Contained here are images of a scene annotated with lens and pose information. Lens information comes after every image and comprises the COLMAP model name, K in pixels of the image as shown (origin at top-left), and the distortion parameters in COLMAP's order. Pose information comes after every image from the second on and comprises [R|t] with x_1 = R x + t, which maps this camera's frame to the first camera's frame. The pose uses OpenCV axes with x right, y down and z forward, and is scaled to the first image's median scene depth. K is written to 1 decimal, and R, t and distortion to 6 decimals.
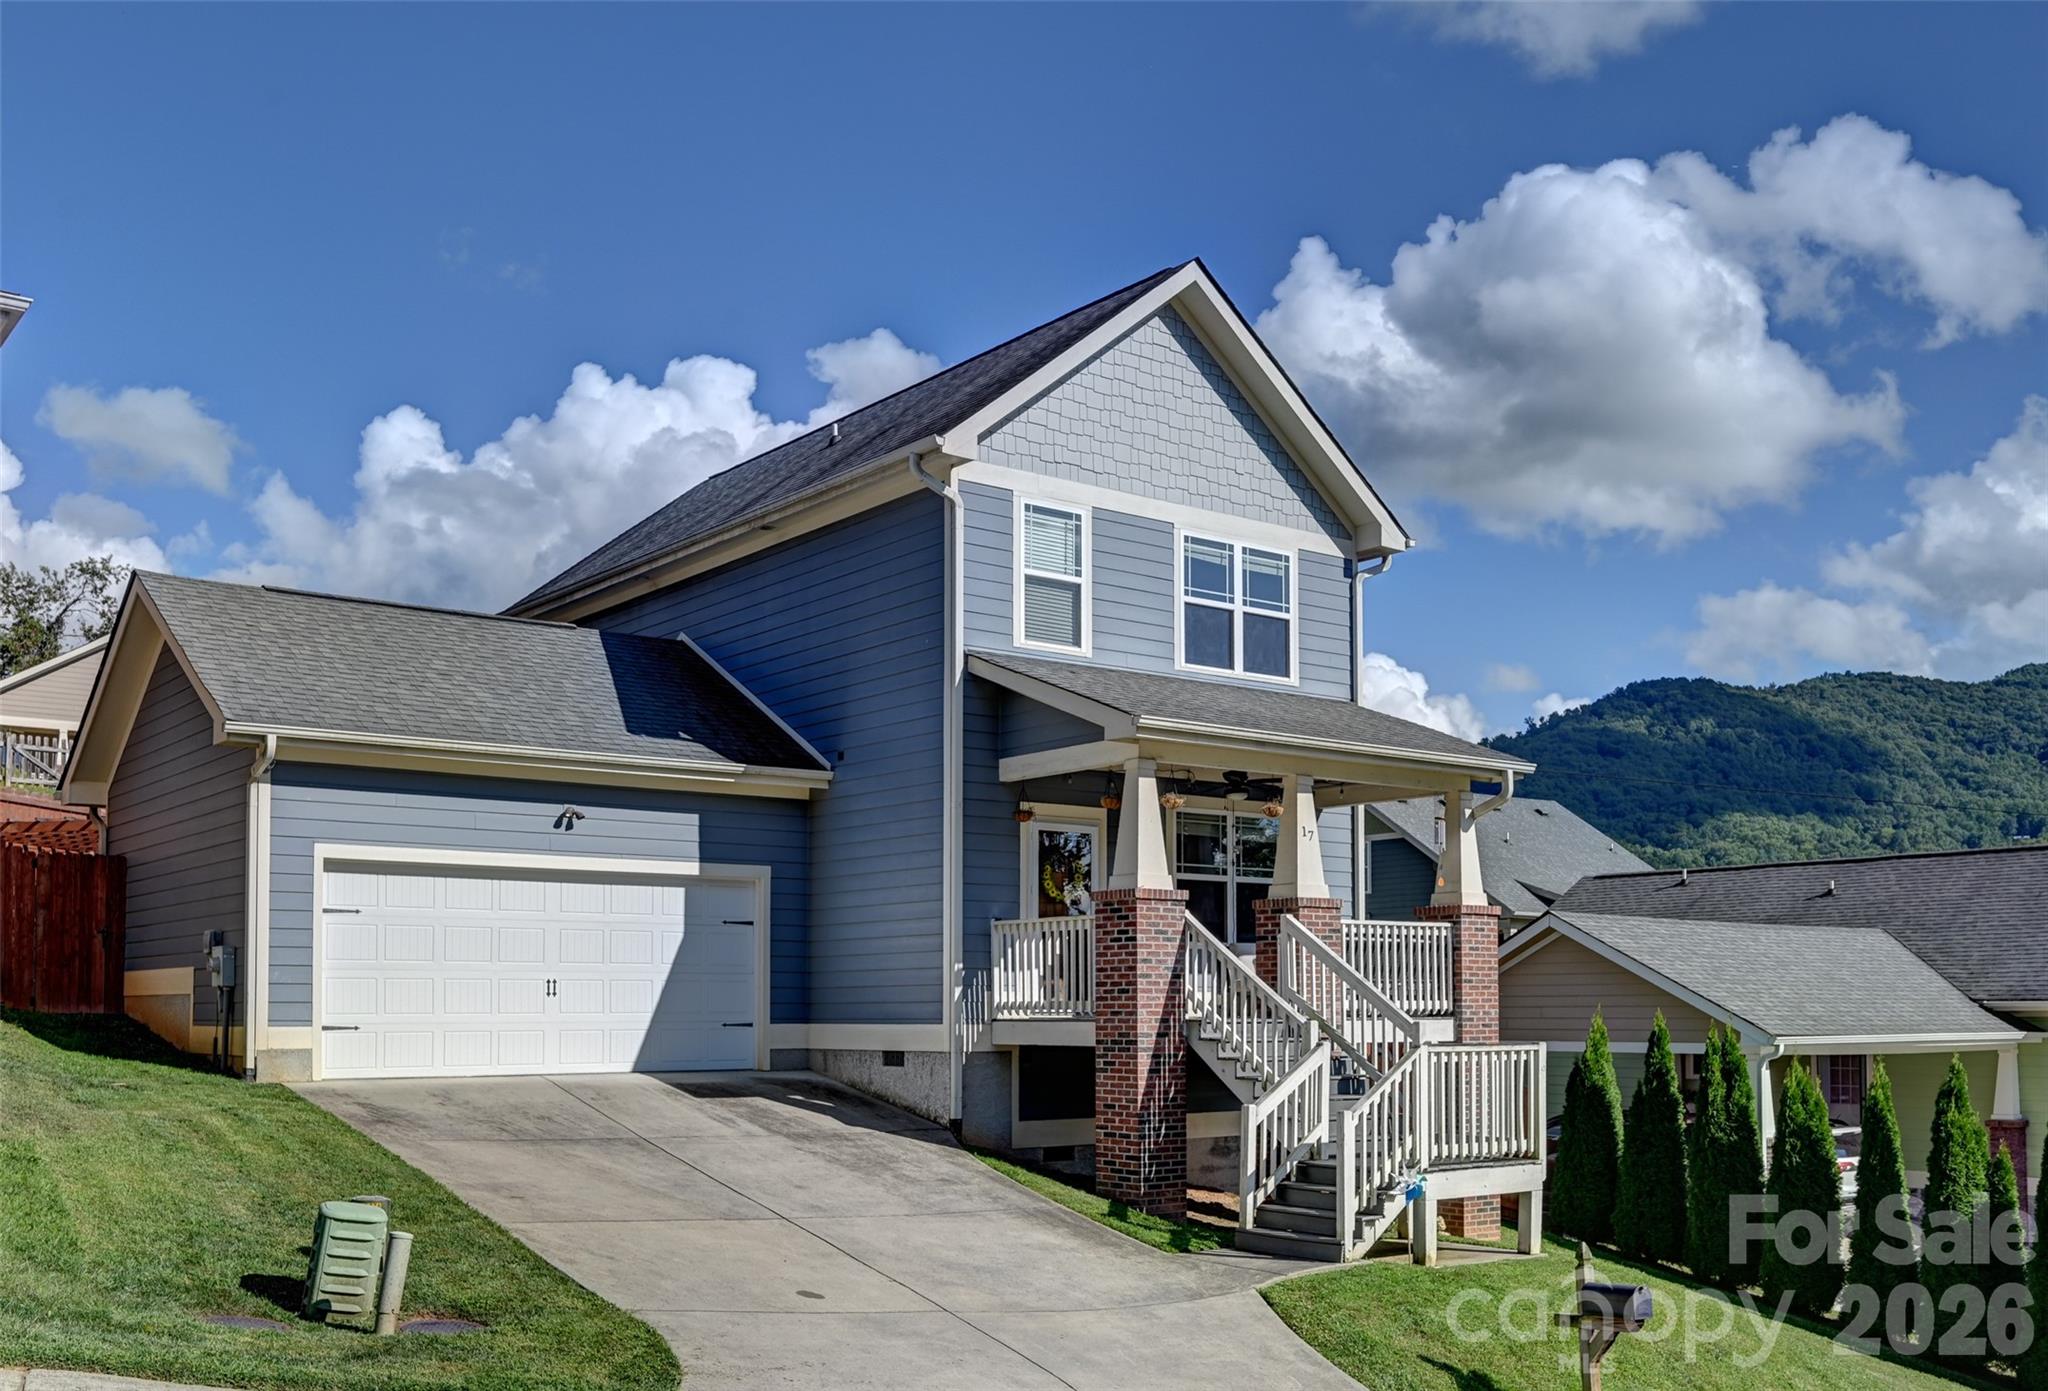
lens RADIAL K [[1861.9, 0, 1022.9], [0, 1861.9, 695.6], [0, 0, 1]] dist [-0.006132, -0.005412]
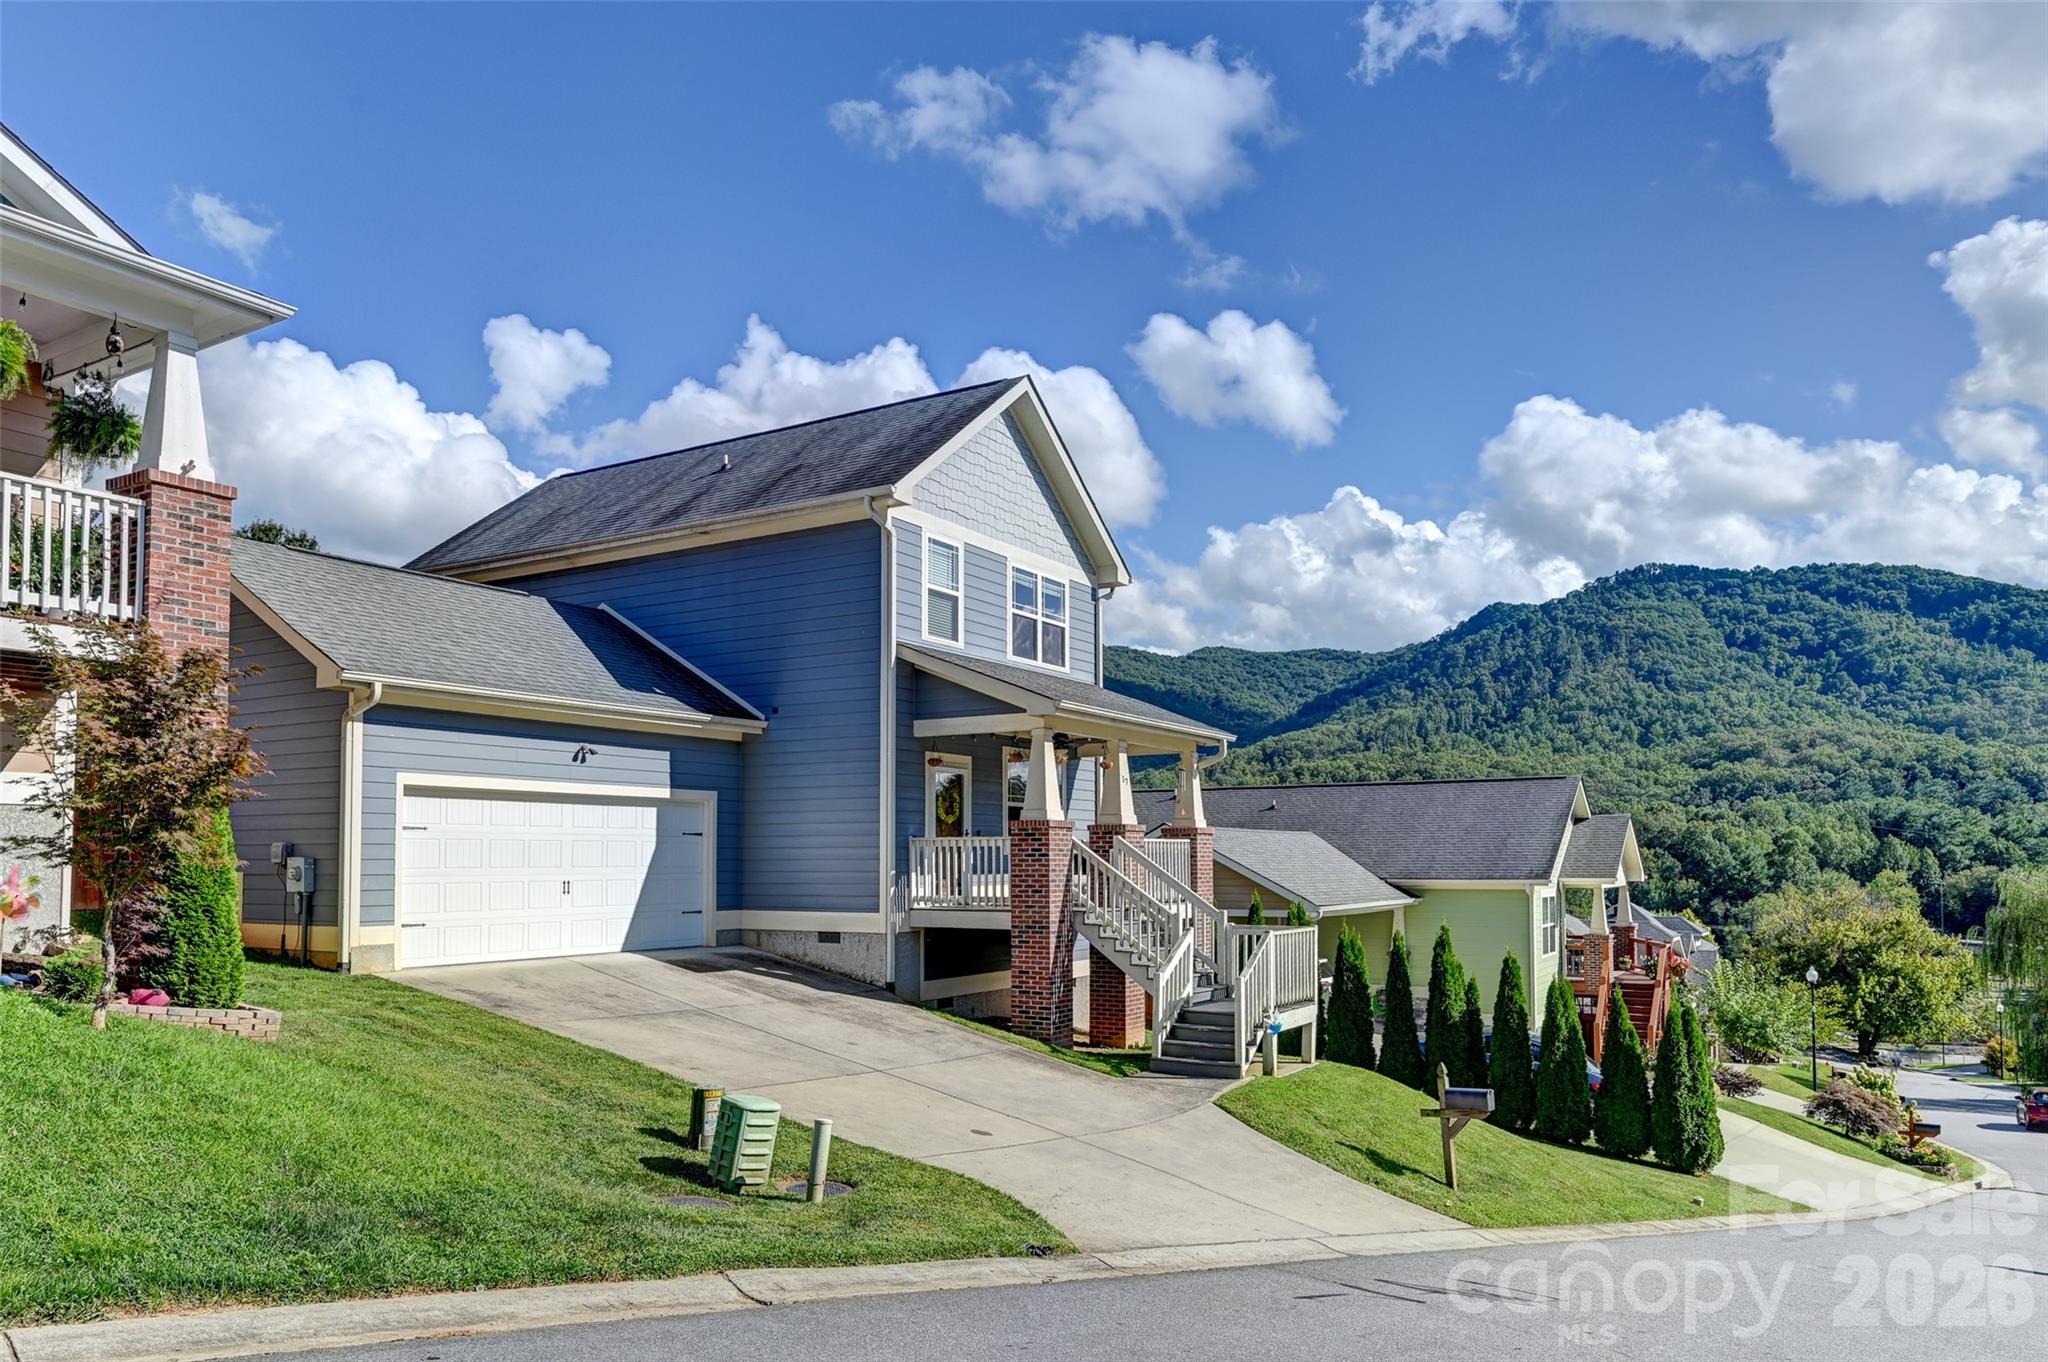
lens RADIAL K [[1296.5, 0, 1025.9], [0, 1296.5, 645.7], [0, 0, 1]] dist [0.001693, 0.000747]
pose [[0.931509, 0.059272, 0.358857, -0.281242], [-0.060855, 0.998123, -0.006894, -0.019777], [-0.358592, -0.015416, 0.933367, 0.063946]]
